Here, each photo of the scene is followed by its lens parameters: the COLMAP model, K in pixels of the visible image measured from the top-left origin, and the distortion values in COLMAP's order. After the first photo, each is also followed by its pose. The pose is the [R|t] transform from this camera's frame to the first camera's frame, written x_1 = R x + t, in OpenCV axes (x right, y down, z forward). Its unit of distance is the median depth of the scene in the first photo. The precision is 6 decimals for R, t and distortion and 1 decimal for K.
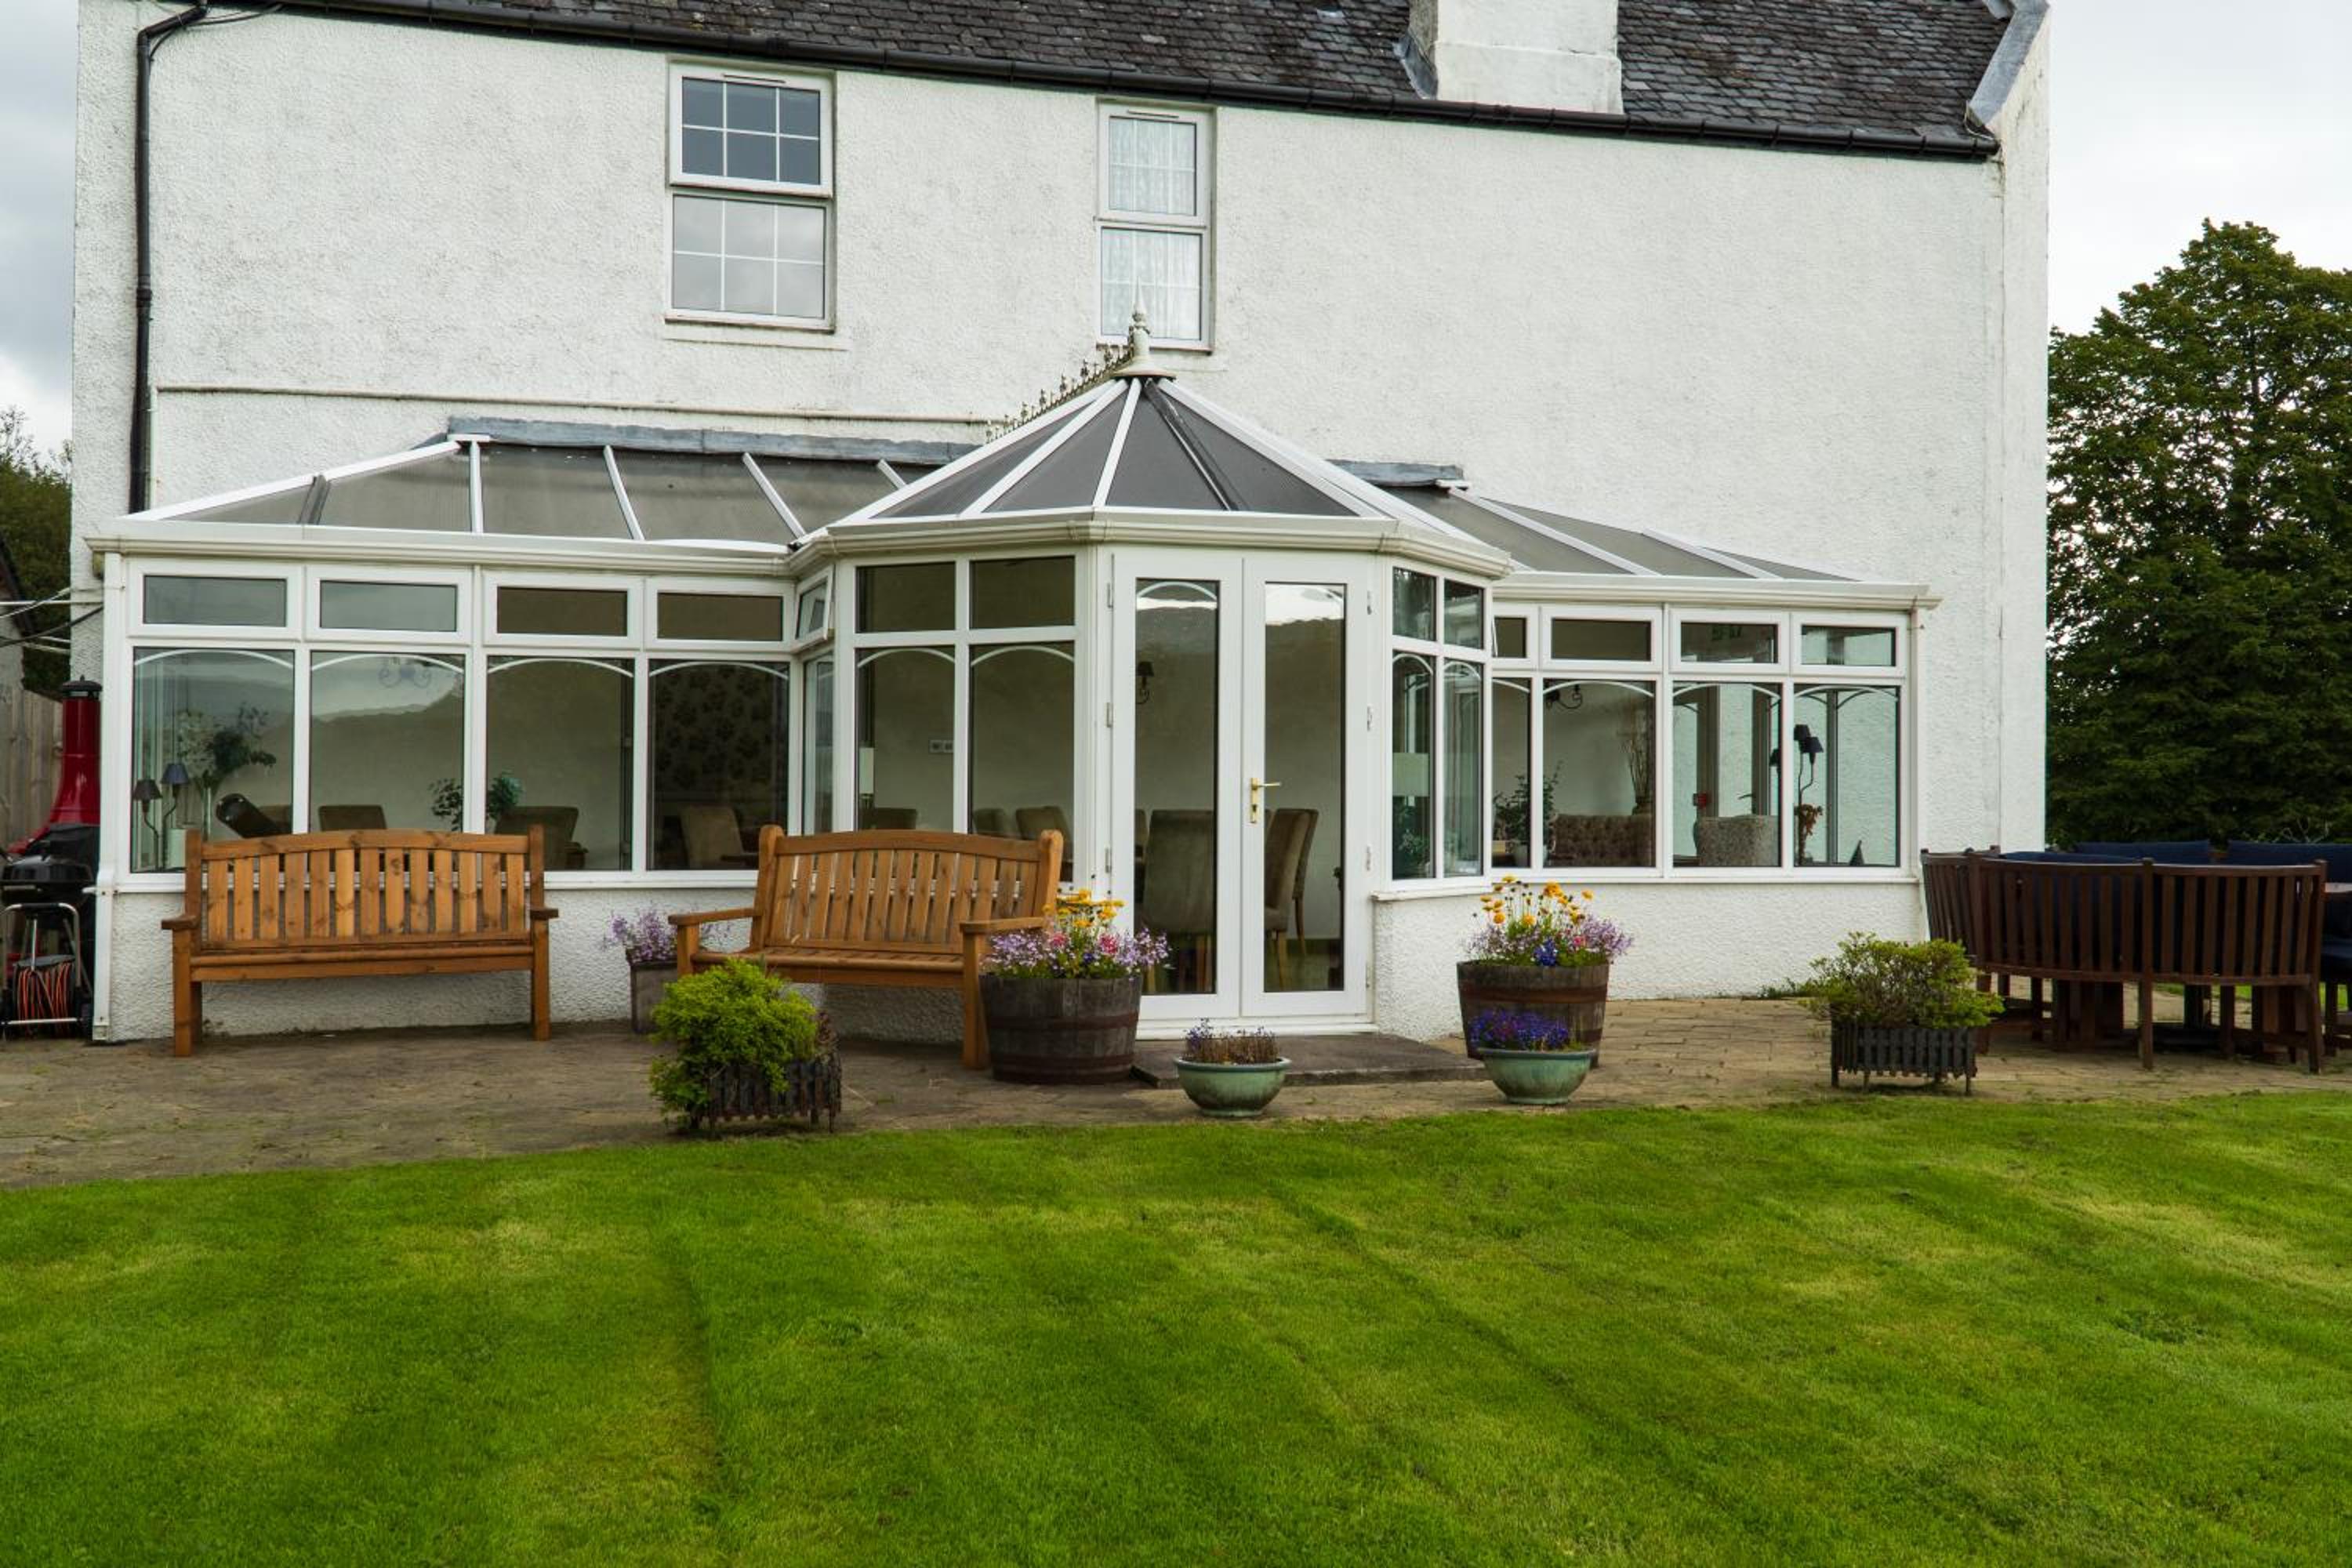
lens RADIAL K [[2553.8, 0, 1176.0], [0, 2553.8, 784.0], [0, 0, 1]] dist [0.055544, -0.017763]
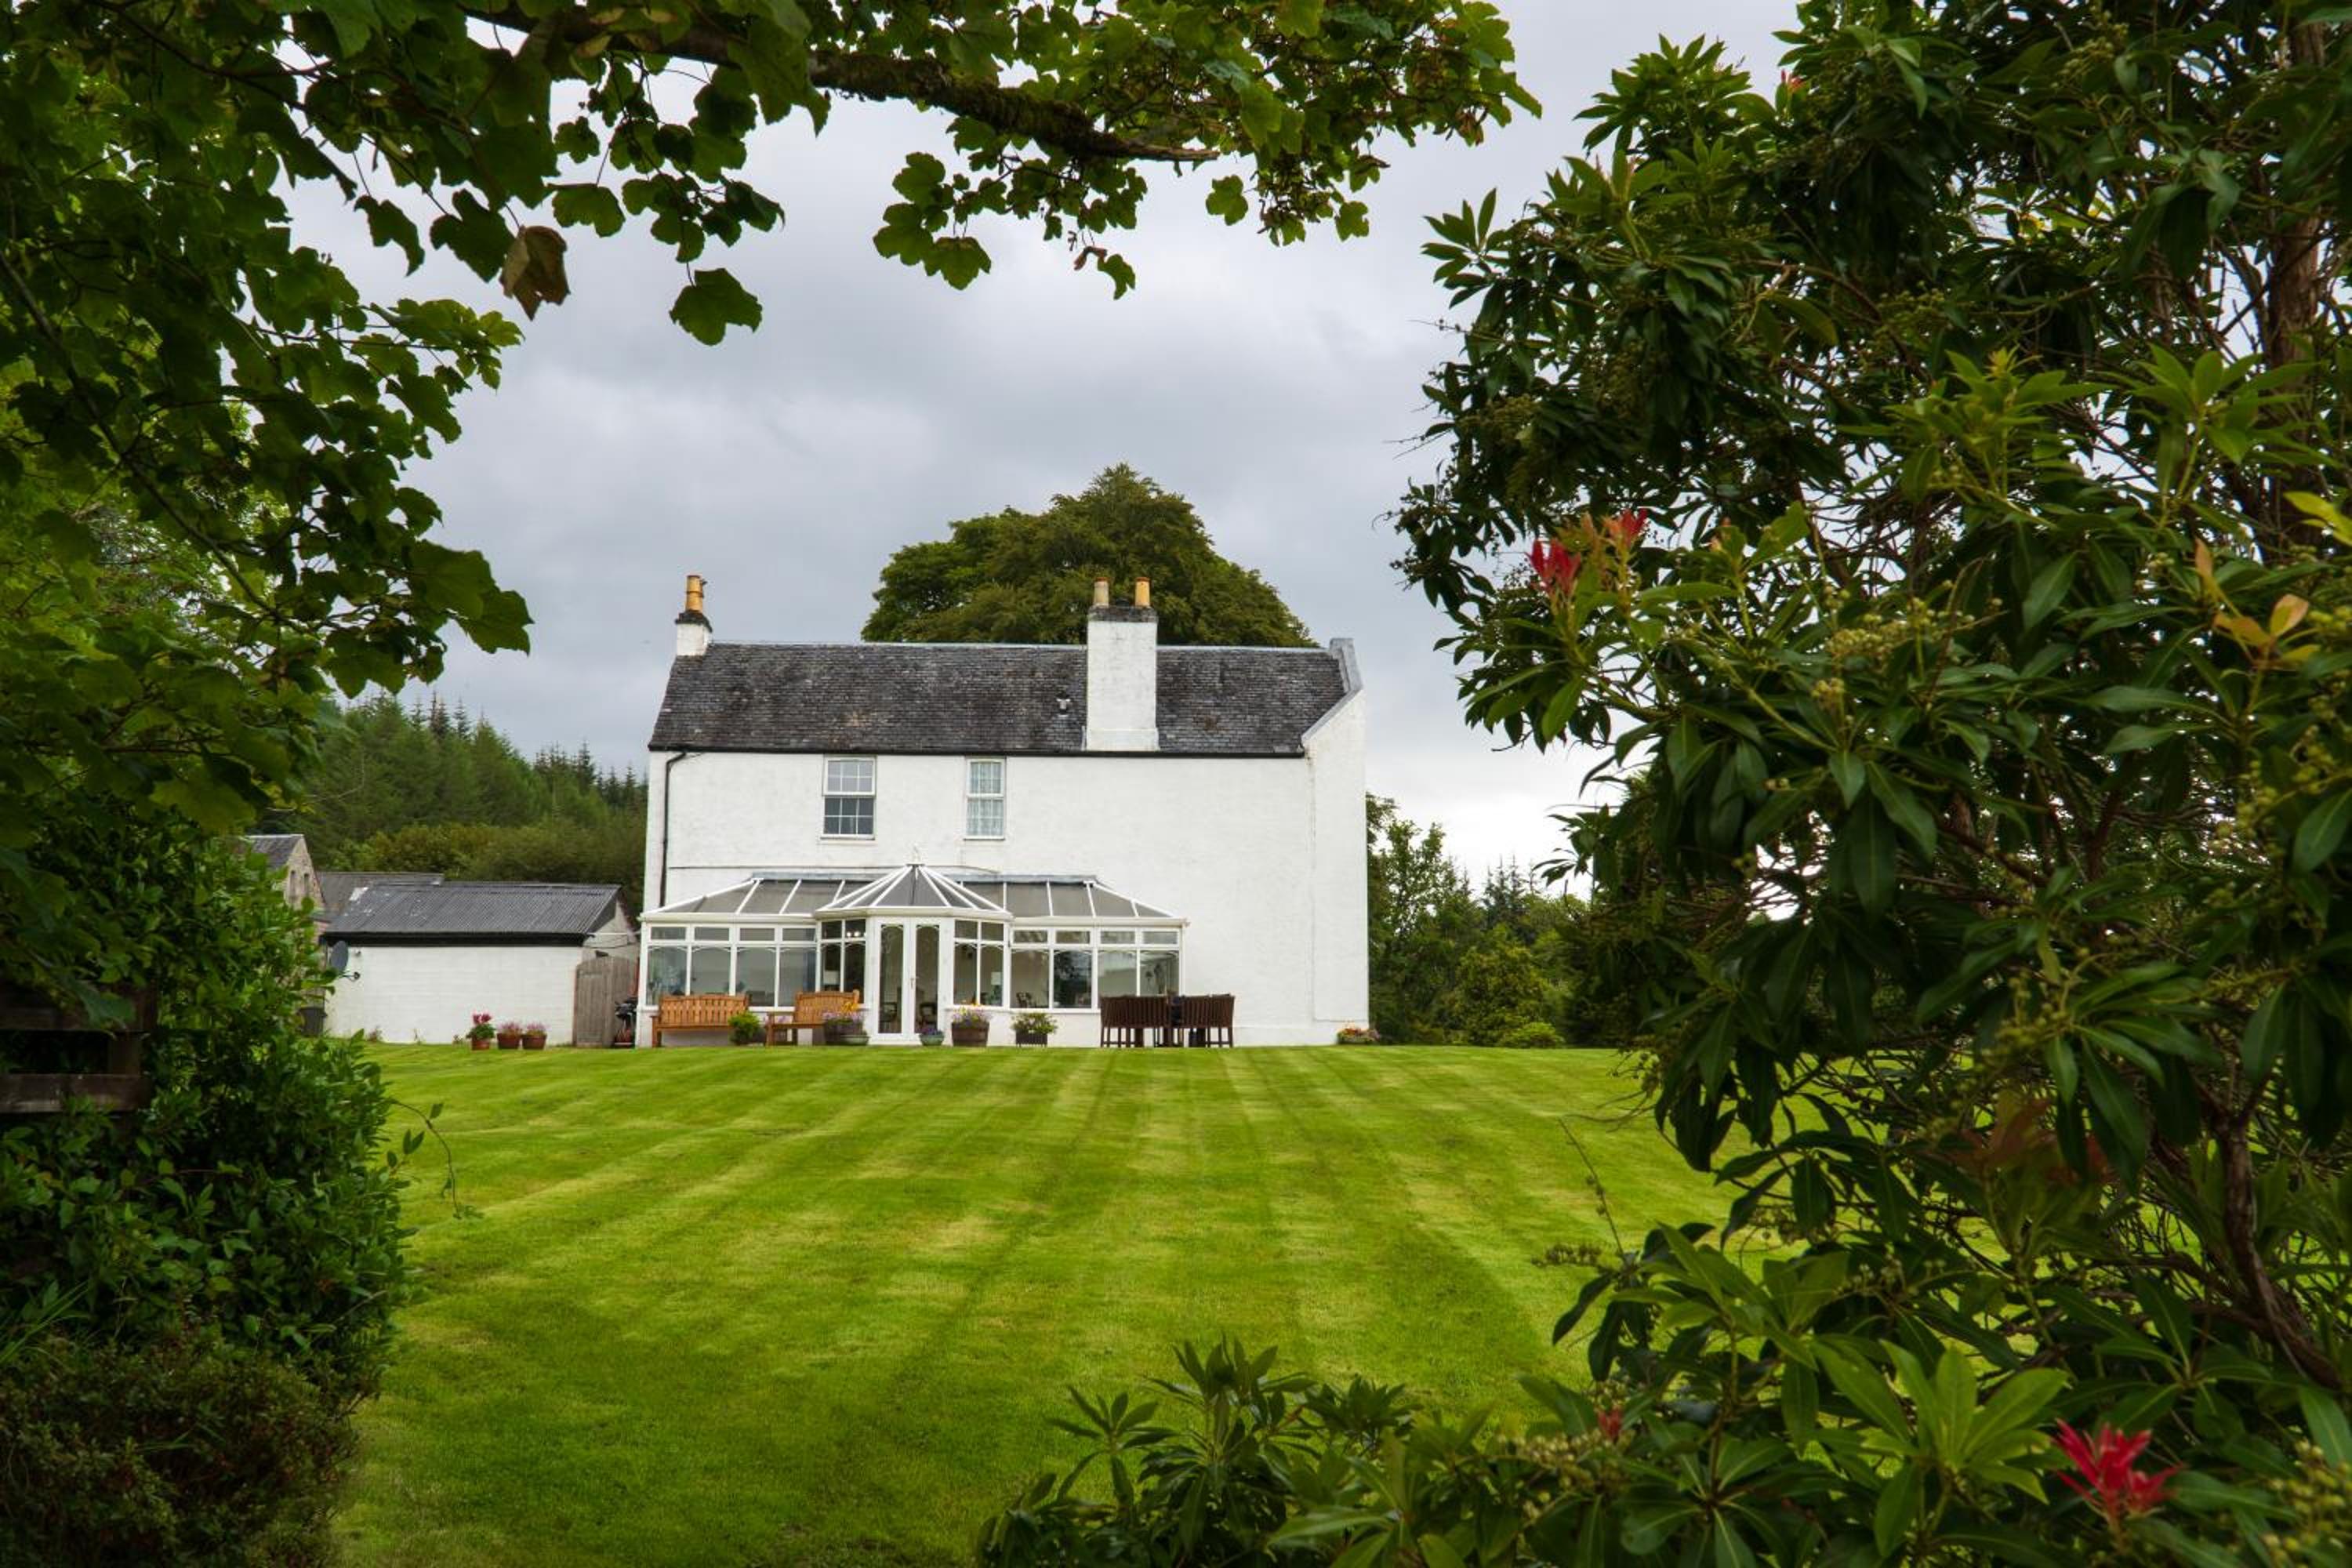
lens RADIAL K [[2520.6, 0, 1176.0], [0, 2520.6, 784.0], [0, 0, 1]] dist [0.085528, -0.003958]
pose [[0.966493, -0.028459, -0.255109, 1.091844], [0.000335, 0.993974, -0.109615, 0.098766], [0.256692, 0.105857, 0.960679, -2.013833]]
